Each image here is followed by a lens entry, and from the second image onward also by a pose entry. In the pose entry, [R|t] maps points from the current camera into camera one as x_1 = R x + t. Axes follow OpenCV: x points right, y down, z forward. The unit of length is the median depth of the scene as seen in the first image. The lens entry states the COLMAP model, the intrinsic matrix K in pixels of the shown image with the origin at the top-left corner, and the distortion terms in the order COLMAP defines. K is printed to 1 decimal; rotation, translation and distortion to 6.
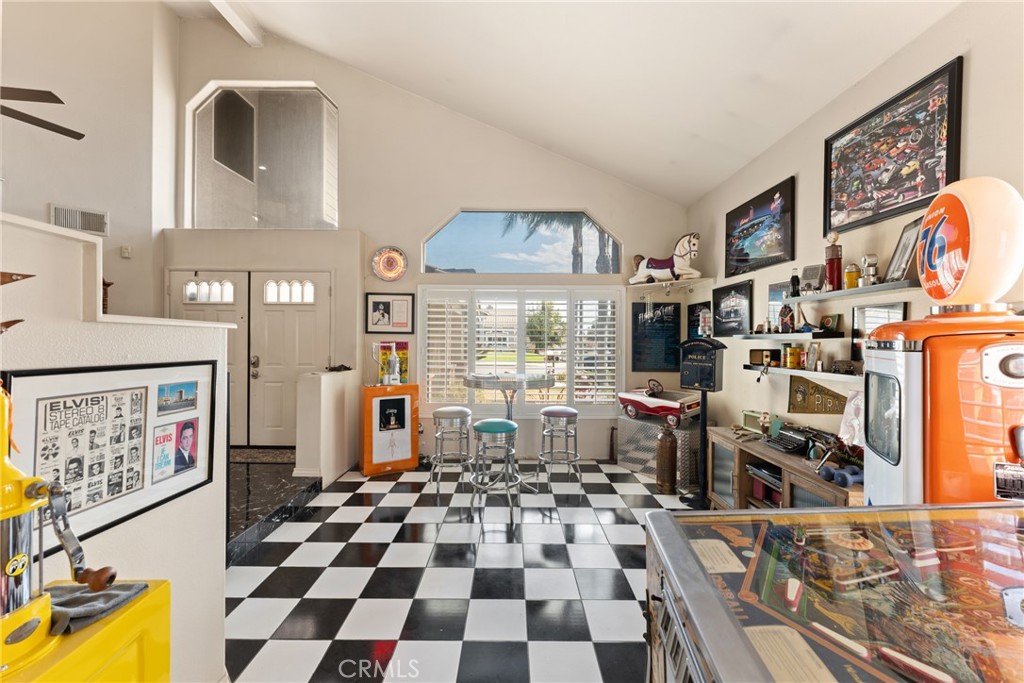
lens RADIAL K [[408.5, 0, 512.9], [0, 408.5, 341.4], [0, 0, 1]] dist [-0.000523, -0.000185]
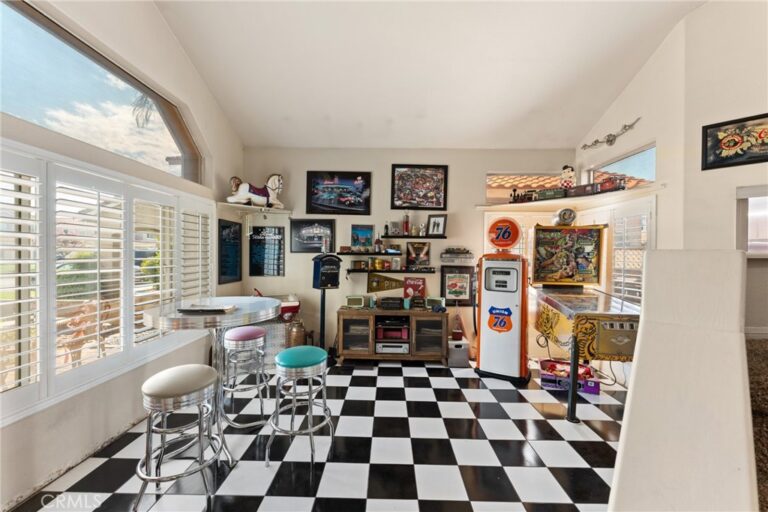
lens RADIAL K [[306.4, 0, 384.5], [0, 306.4, 254.7], [0, 0, 1]] dist [-0.000523, -0.000185]
pose [[0.013614, -0.013375, 0.999818, -0.768276], [-0.010868, 0.999849, 0.013523, -0.028070], [-0.999848, -0.011050, 0.013466, 0.882672]]
